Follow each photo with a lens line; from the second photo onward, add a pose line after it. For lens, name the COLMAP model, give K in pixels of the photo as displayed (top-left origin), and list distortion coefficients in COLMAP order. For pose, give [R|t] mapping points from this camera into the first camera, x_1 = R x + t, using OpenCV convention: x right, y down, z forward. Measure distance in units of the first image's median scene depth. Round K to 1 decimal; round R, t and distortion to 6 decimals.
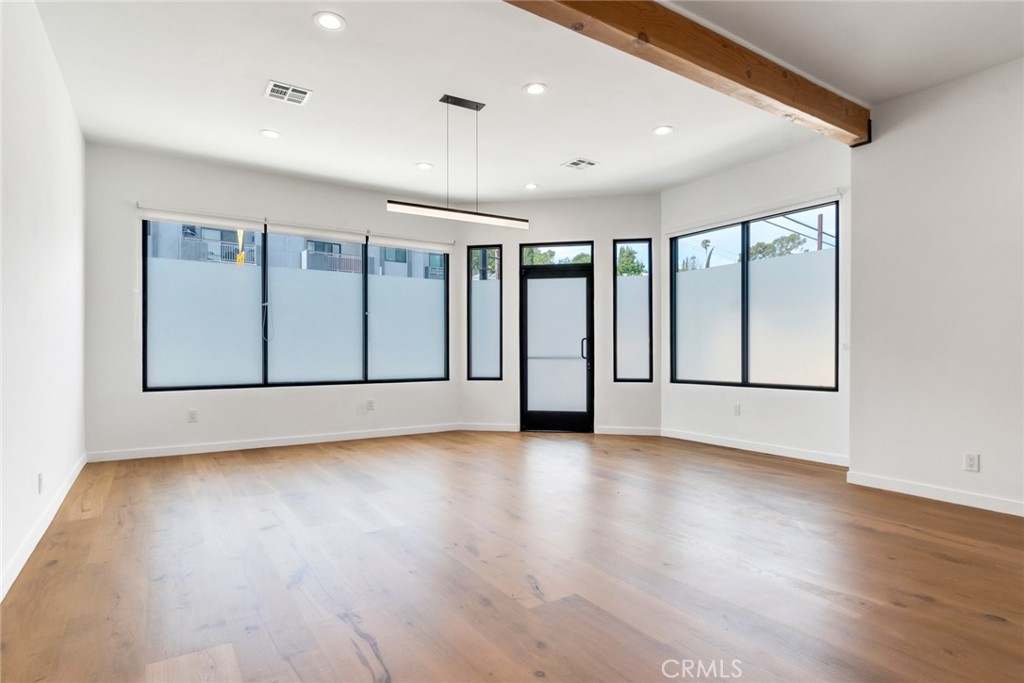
lens RADIAL K [[544.2, 0, 525.0], [0, 544.2, 357.0], [0, 0, 1]] dist [0.005789, -0.001329]
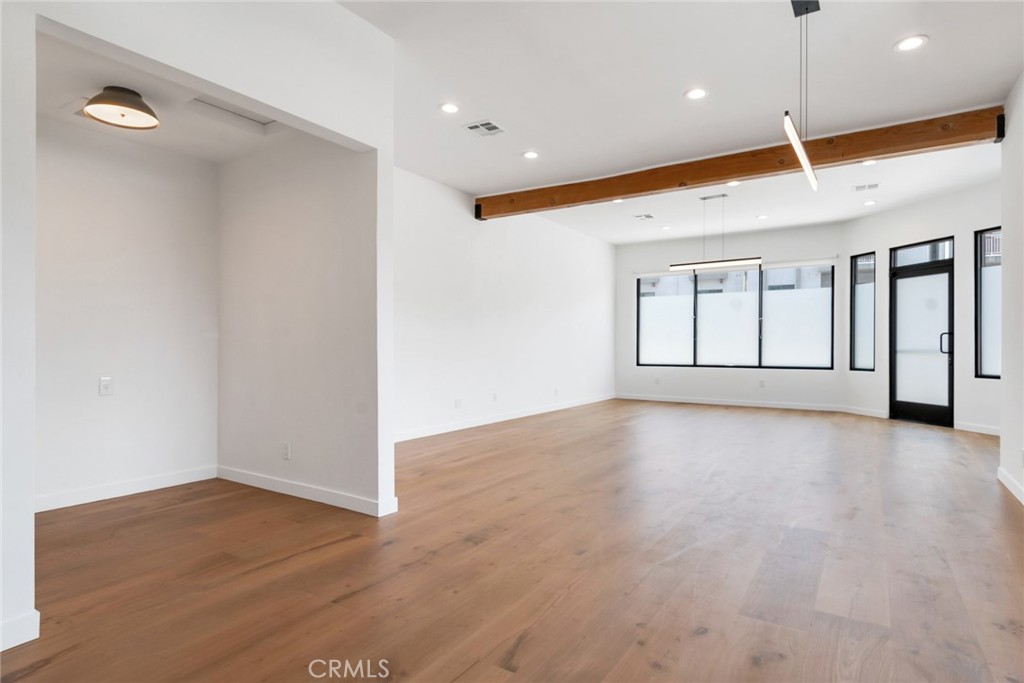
lens RADIAL K [[552.4, 0, 515.9], [0, 552.4, 348.1], [0, 0, 1]] dist [0.003797, 0.000811]
pose [[0.386606, 0.005400, -0.922229, 0.750554], [-0.012597, 0.999920, 0.000575, 0.003124], [0.922159, 0.011395, 0.386643, -0.133515]]
